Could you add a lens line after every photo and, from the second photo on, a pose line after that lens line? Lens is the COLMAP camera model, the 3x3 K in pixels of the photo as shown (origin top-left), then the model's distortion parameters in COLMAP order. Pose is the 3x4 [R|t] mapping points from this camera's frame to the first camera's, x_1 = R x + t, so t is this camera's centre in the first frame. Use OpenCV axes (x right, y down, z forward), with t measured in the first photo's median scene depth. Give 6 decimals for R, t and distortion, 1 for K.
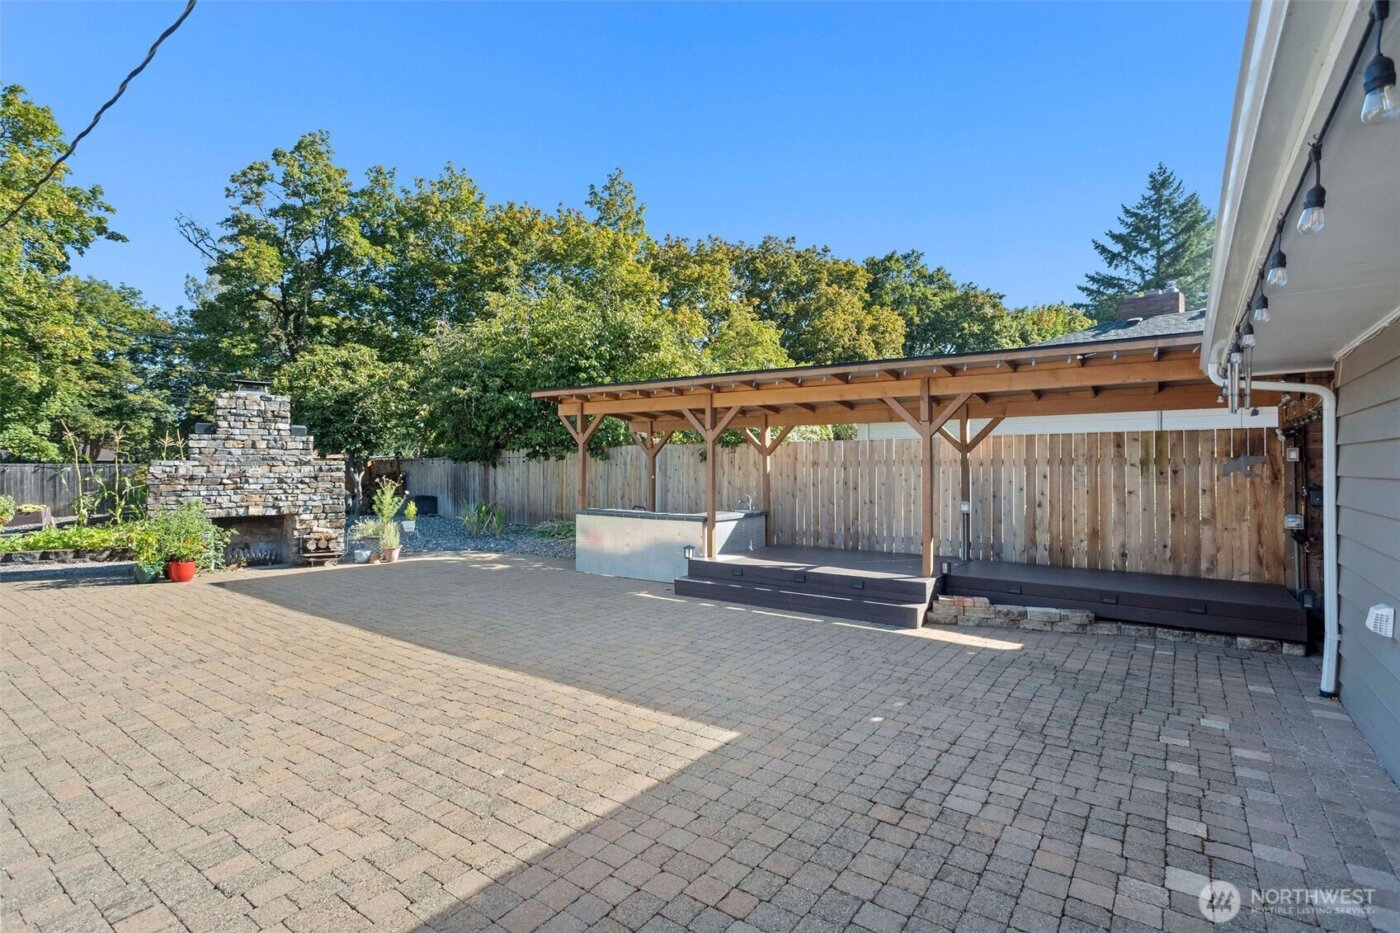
lens RADIAL K [[662.9, 0, 698.2], [0, 662.9, 455.4], [0, 0, 1]] dist [0.002538, 0.003147]
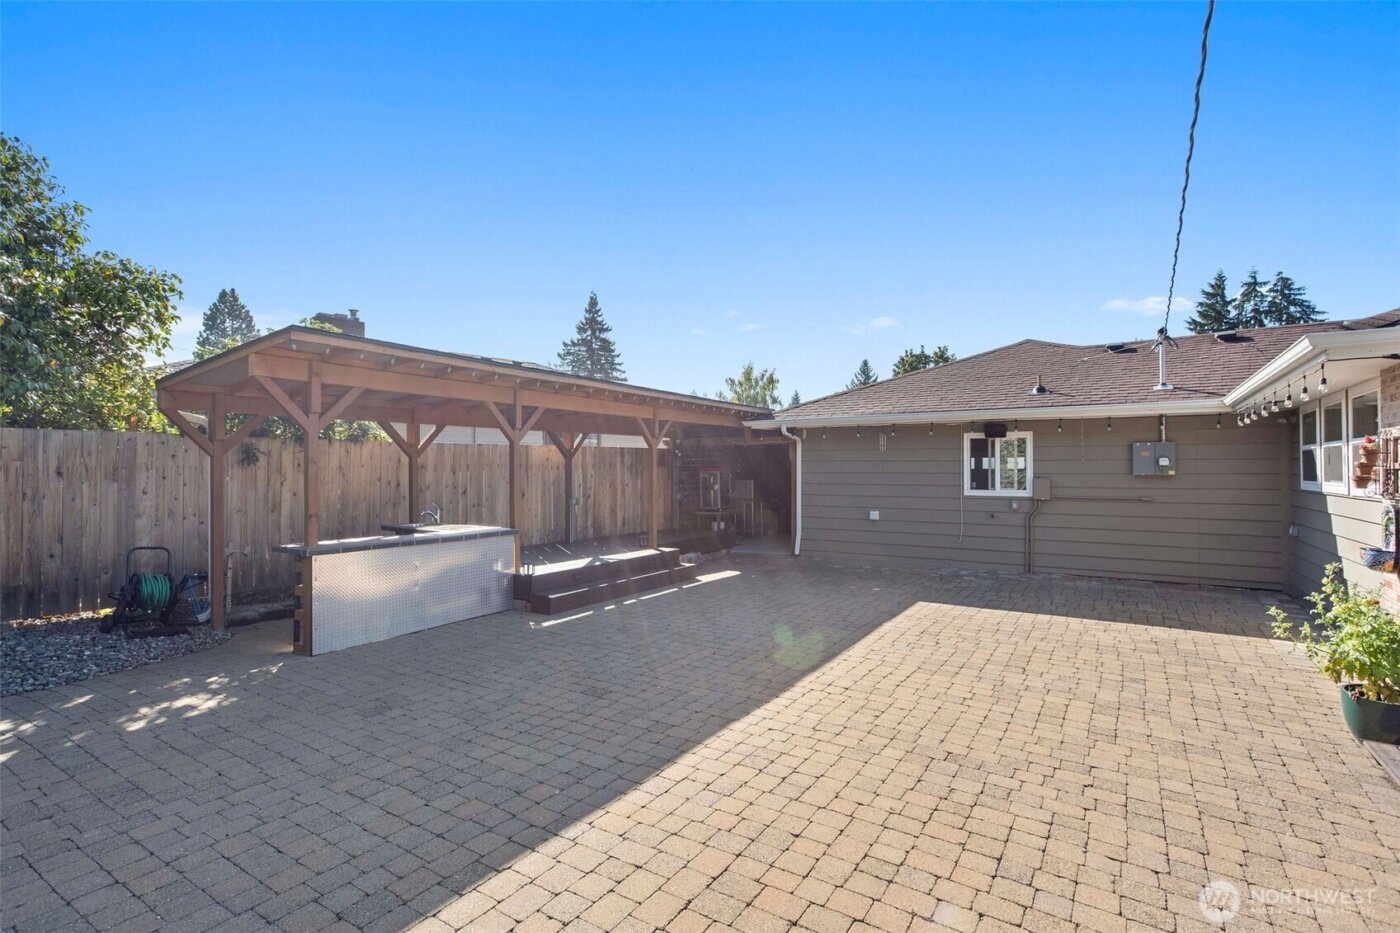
lens RADIAL K [[662.9, 0, 696.3], [0, 662.9, 464.1], [0, 0, 1]] dist [0.002538, 0.003147]
pose [[-0.043233, 0.002687, 0.999061, -1.438700], [-0.018100, 0.999830, -0.003473, 0.010077], [-0.998901, -0.018234, -0.043177, 1.305990]]
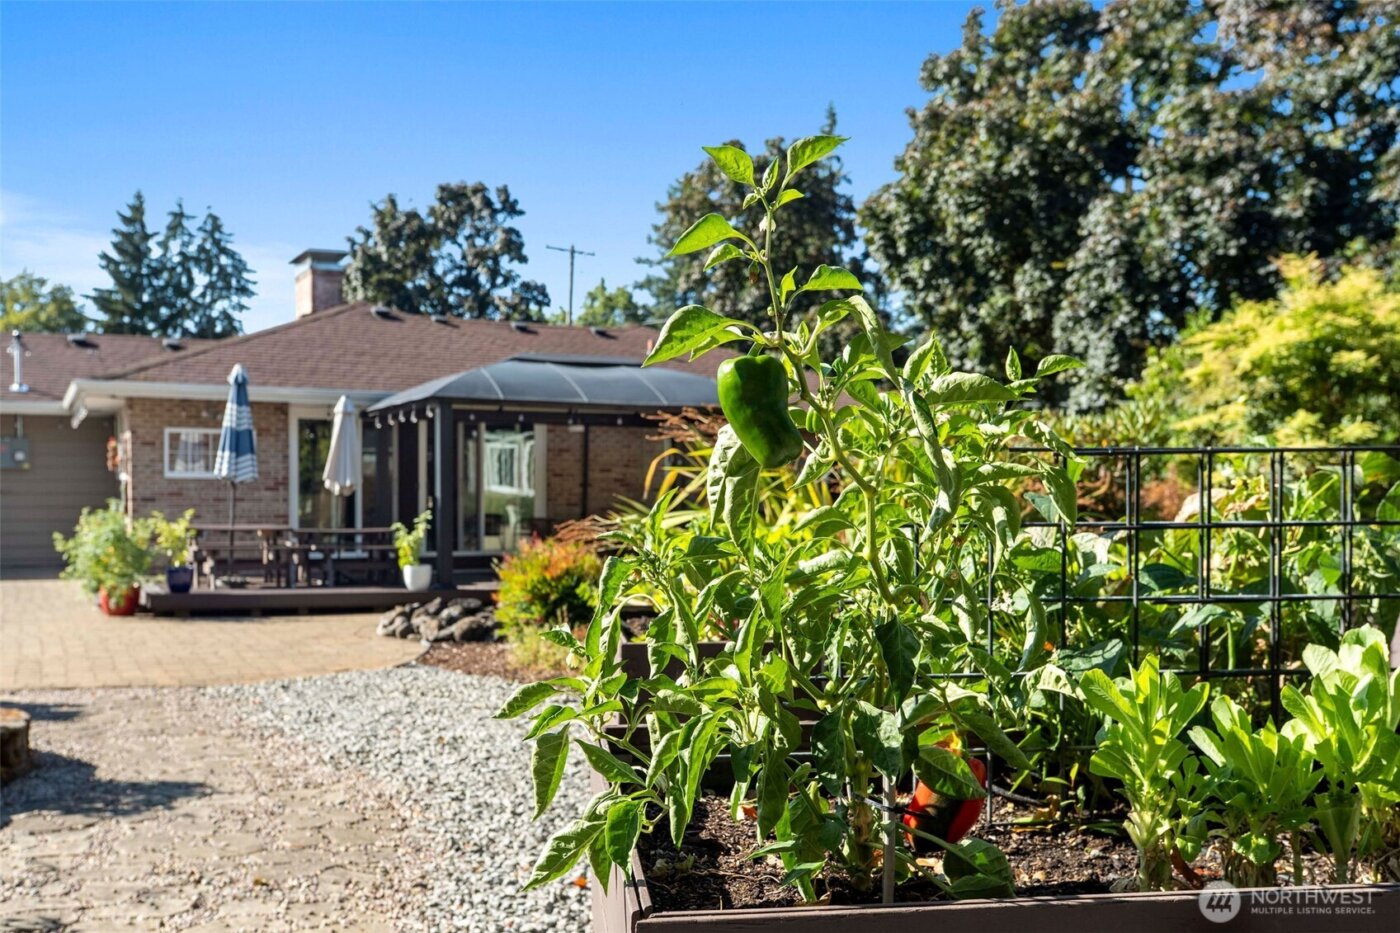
lens RADIAL K [[1380.5, 0, 699.2], [0, 1380.5, 471.9], [0, 0, 1]] dist [-0.007322, 0.000000]
pose [[-0.881080, 0.009937, 0.472864, -2.586361], [-0.001997, 0.999692, -0.024730, 0.073786], [-0.472964, -0.022733, -0.880788, 2.065899]]
